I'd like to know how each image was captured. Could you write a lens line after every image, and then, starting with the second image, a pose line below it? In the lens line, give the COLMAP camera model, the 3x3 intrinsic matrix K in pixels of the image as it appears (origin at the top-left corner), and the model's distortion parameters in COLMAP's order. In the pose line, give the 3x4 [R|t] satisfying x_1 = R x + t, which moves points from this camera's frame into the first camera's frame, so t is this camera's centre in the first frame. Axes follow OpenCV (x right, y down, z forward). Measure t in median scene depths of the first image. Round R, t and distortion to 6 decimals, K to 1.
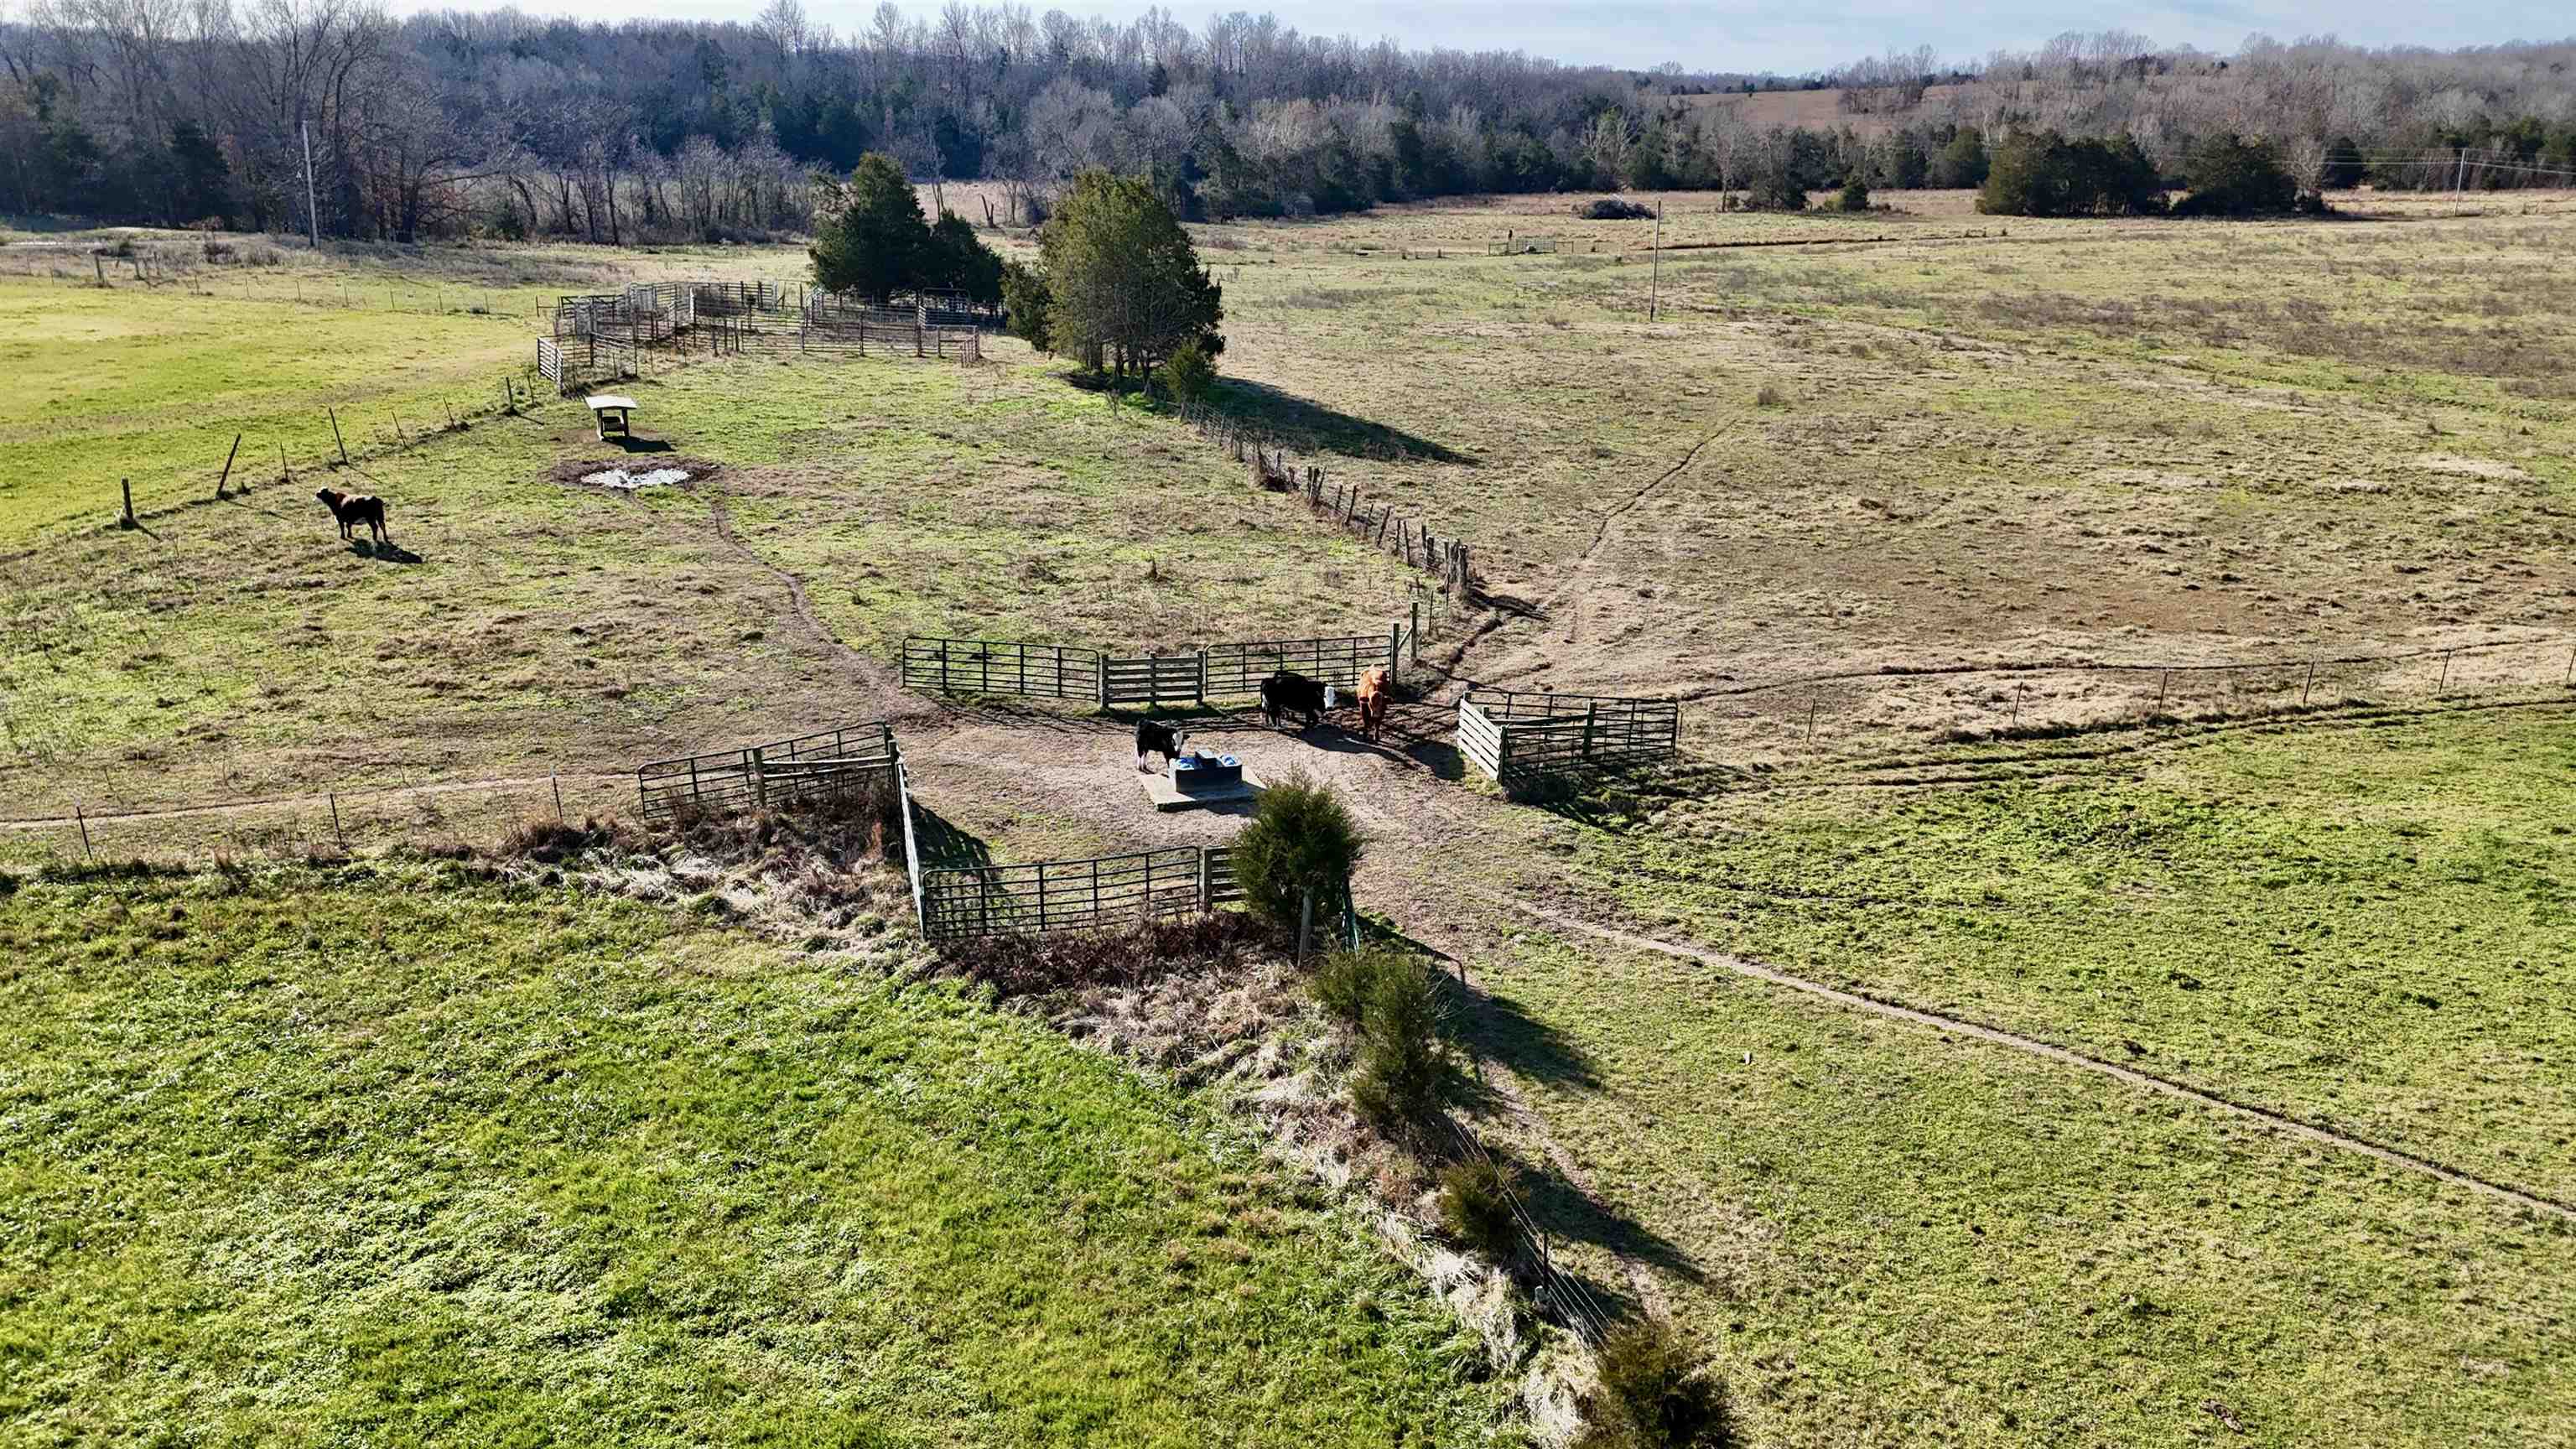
lens RADIAL K [[1873.2, 0, 1288.0], [0, 1873.2, 724.5], [0, 0, 1]] dist [0.101848, -0.113314]
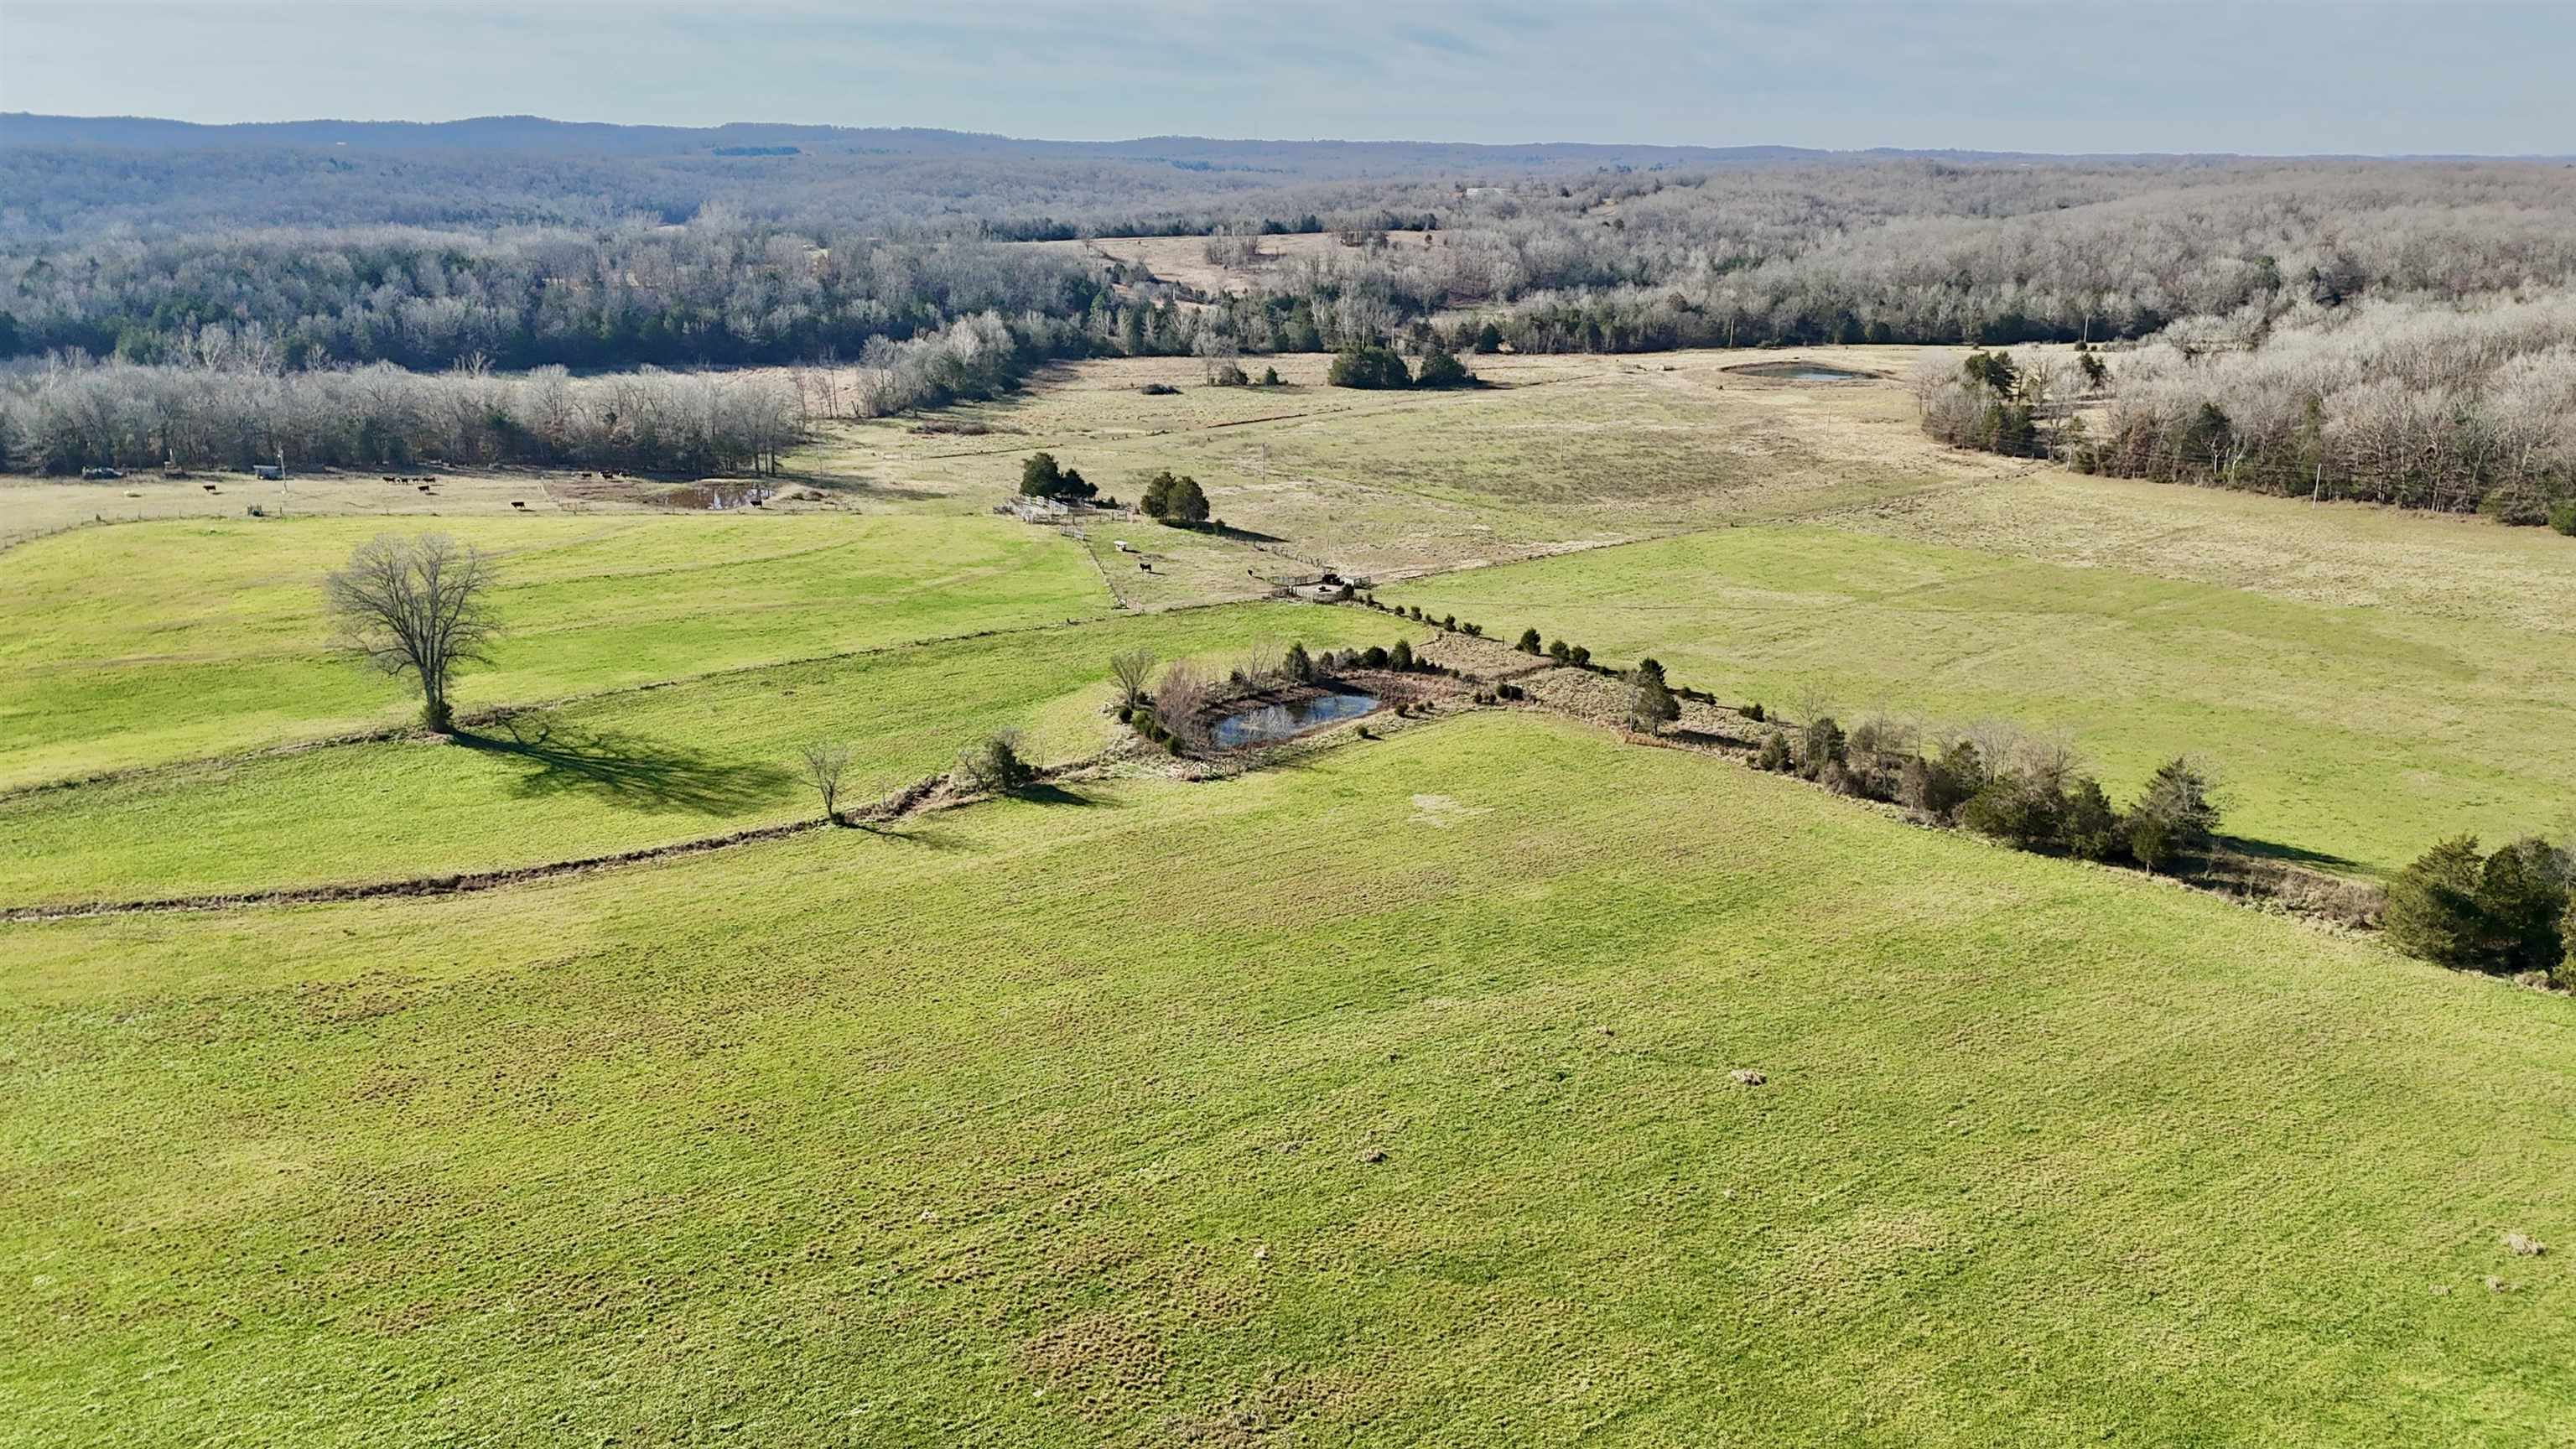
lens RADIAL K [[1873.2, 0, 1288.0], [0, 1873.2, 724.5], [0, 0, 1]] dist [0.101848, -0.113314]
pose [[0.935897, -0.103709, 0.336663, -0.438137], [0.106254, 0.994279, 0.010909, 0.075769], [-0.335869, 0.025562, 0.941562, -0.969905]]
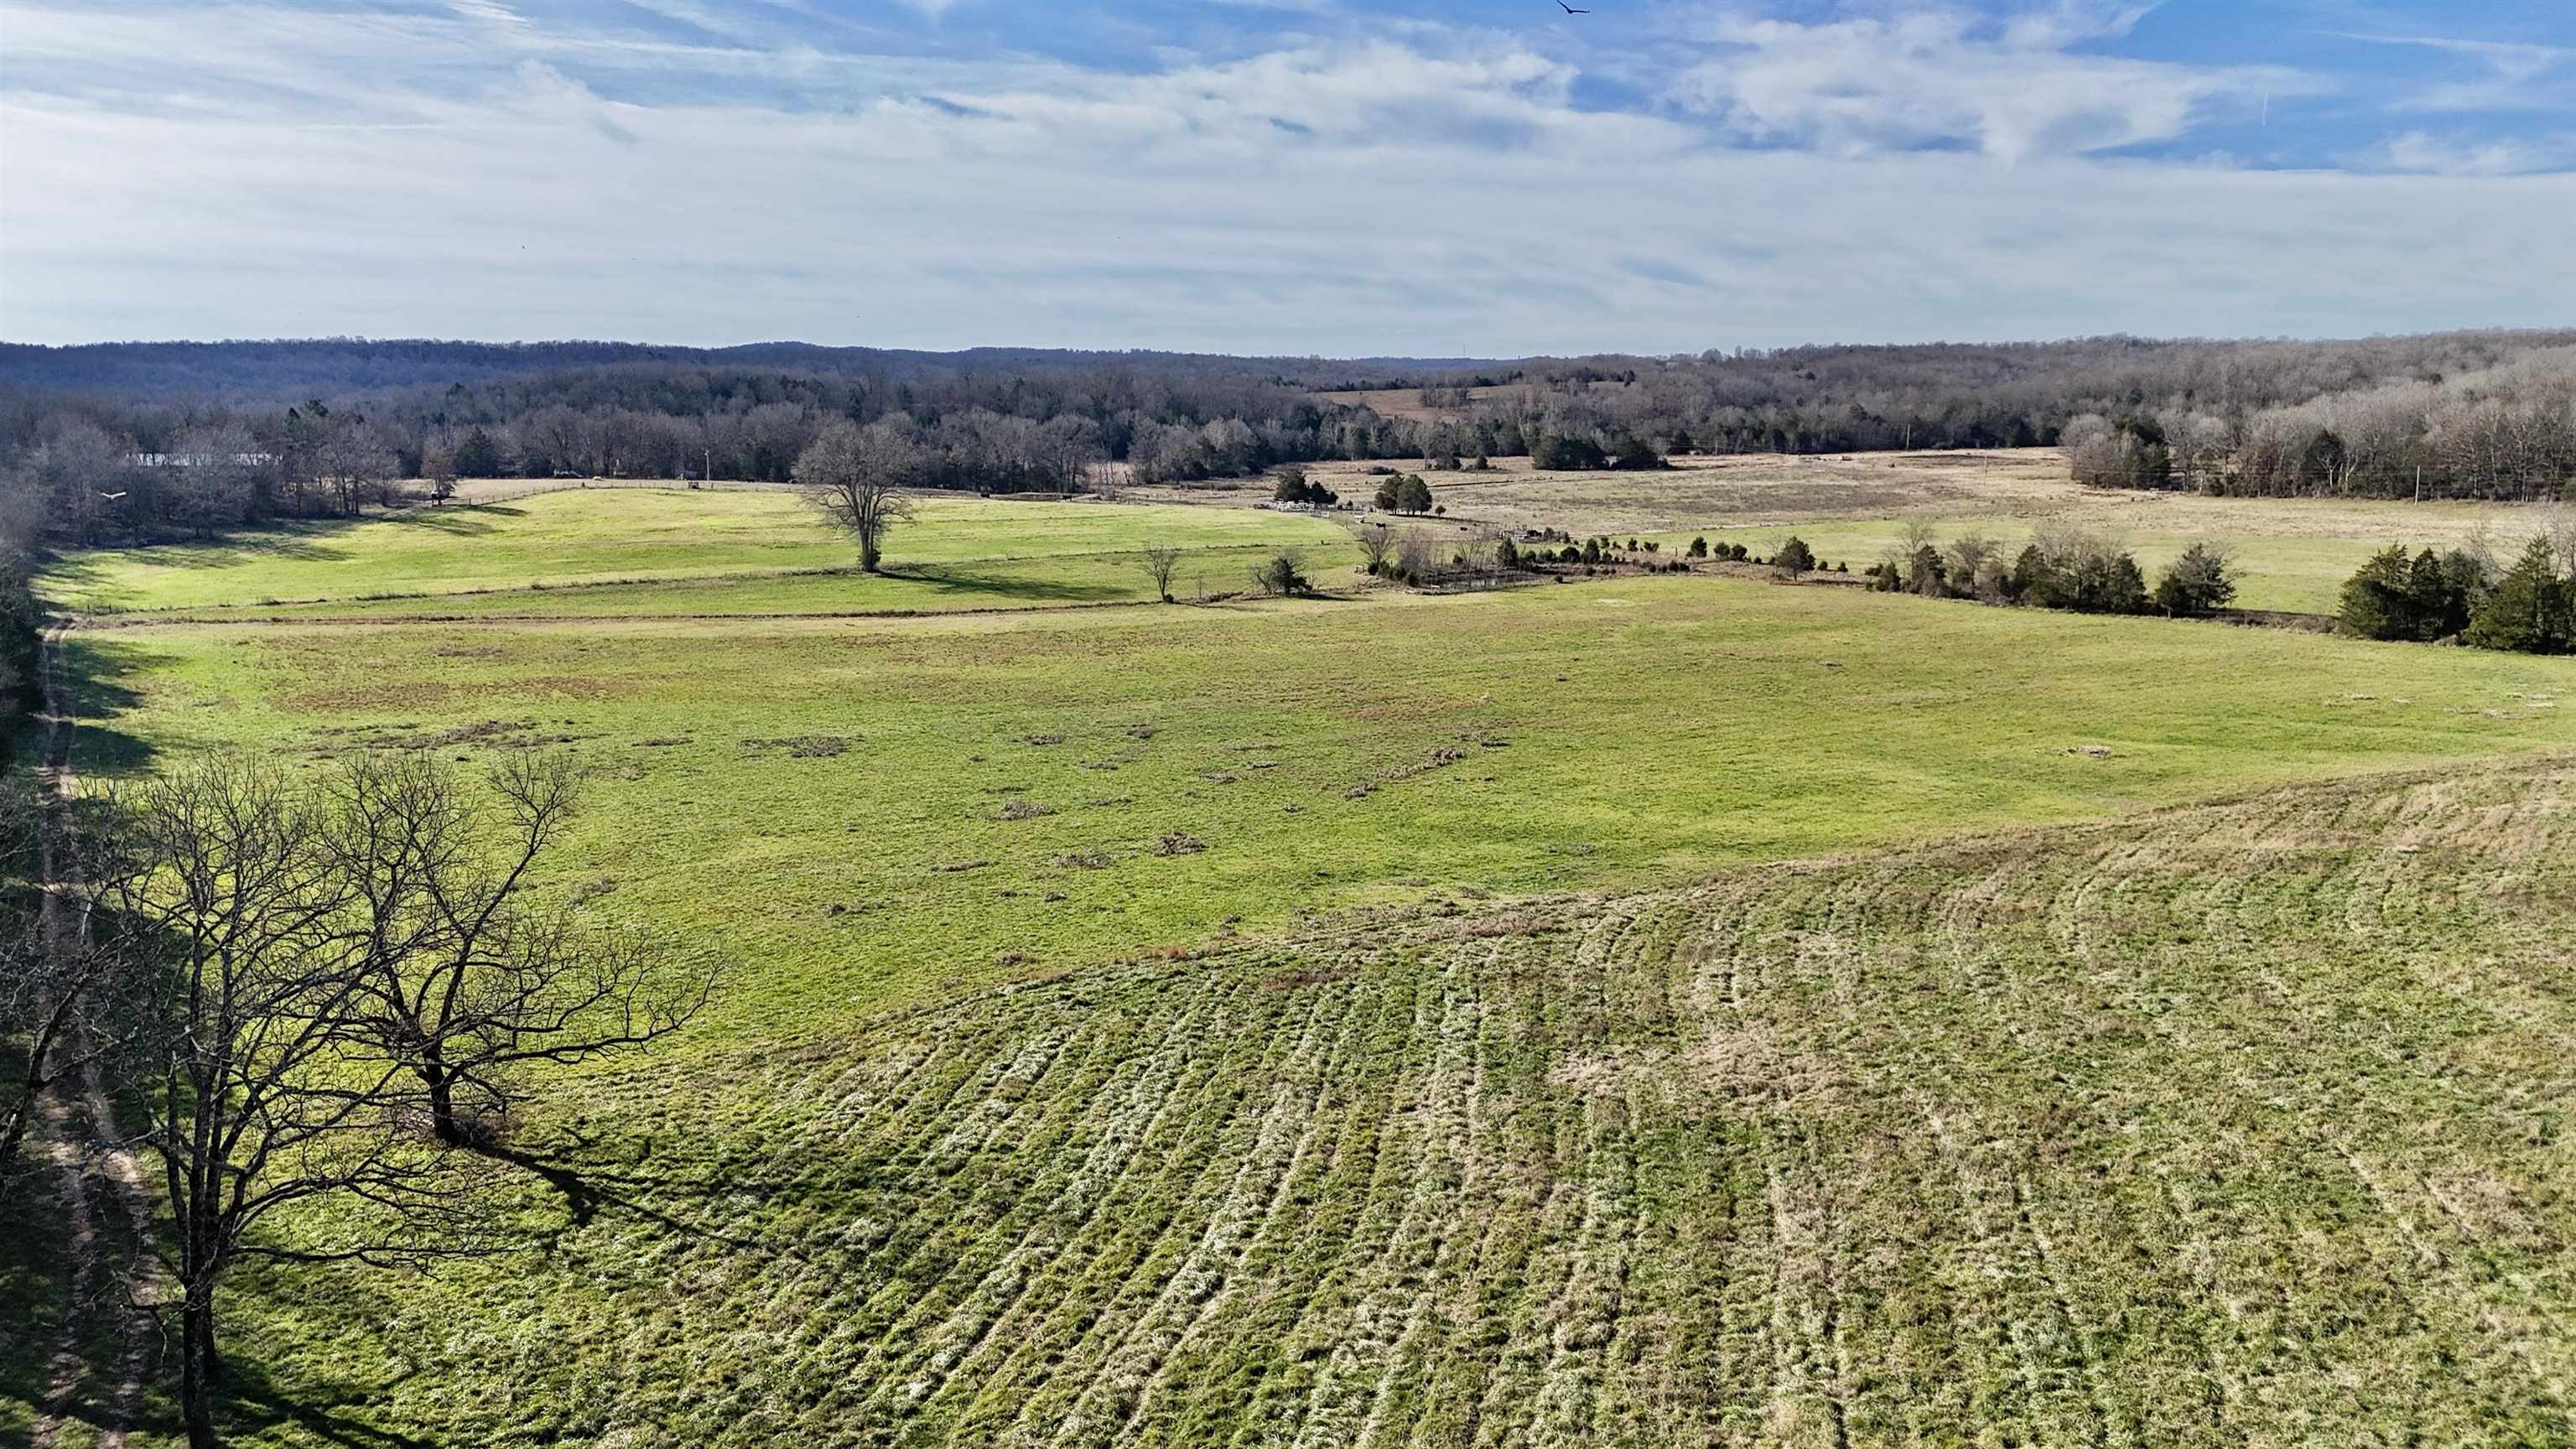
lens RADIAL K [[1873.2, 0, 1288.0], [0, 1873.2, 724.5], [0, 0, 1]] dist [0.101848, -0.113314]
pose [[0.968215, -0.055128, 0.243969, -0.549015], [0.084648, 0.990072, -0.112214, 0.295367], [-0.235361, 0.129299, 0.963269, -1.194564]]
